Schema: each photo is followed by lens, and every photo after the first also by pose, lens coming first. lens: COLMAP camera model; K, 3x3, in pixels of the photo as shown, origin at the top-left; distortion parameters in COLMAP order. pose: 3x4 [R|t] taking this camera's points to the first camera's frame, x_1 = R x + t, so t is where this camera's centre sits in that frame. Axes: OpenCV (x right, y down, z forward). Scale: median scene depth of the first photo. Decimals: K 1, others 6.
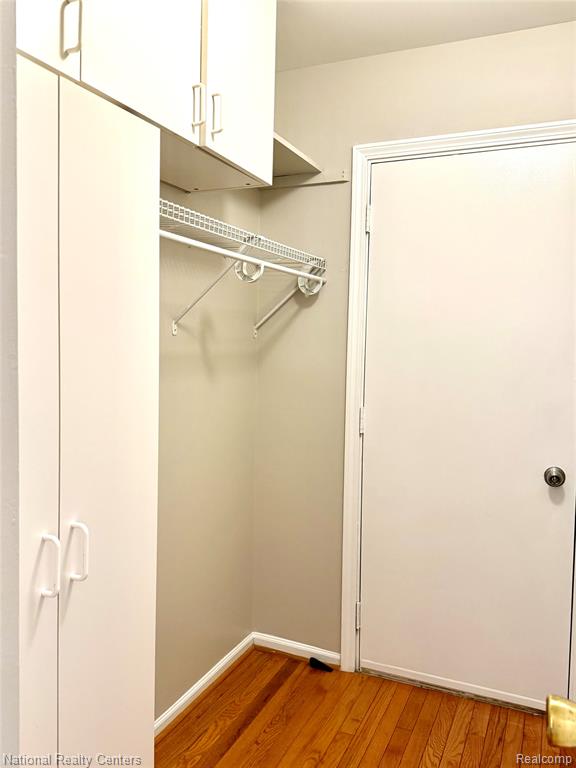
lens RADIAL K [[626.5, 0, 254.2], [0, 626.5, 383.3], [0, 0, 1]] dist [0.093036, -0.135036]
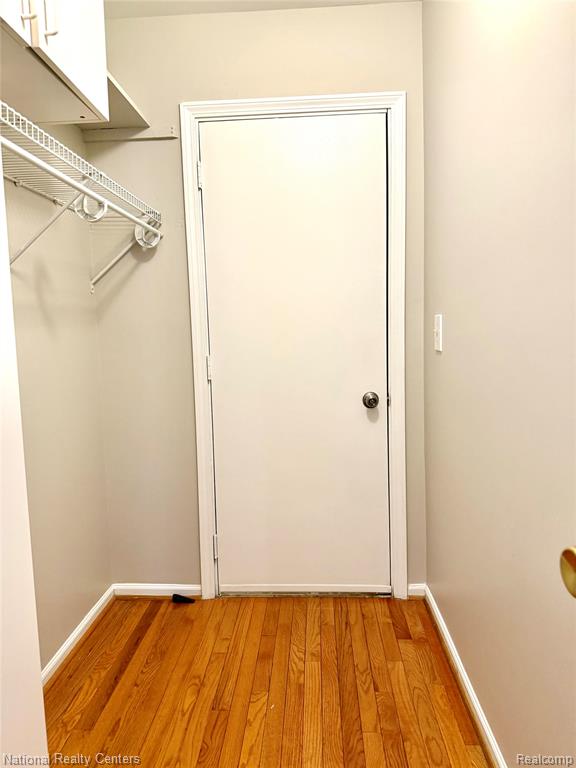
lens RADIAL K [[534.1, 0, 284.7], [0, 534.1, 385.1], [0, 0, 1]] dist [0.068662, -0.104072]
pose [[0.923077, -0.076253, 0.376980, -0.056182], [0.062170, 0.996842, 0.049405, 0.054554], [-0.379557, -0.022168, 0.924903, 0.112301]]
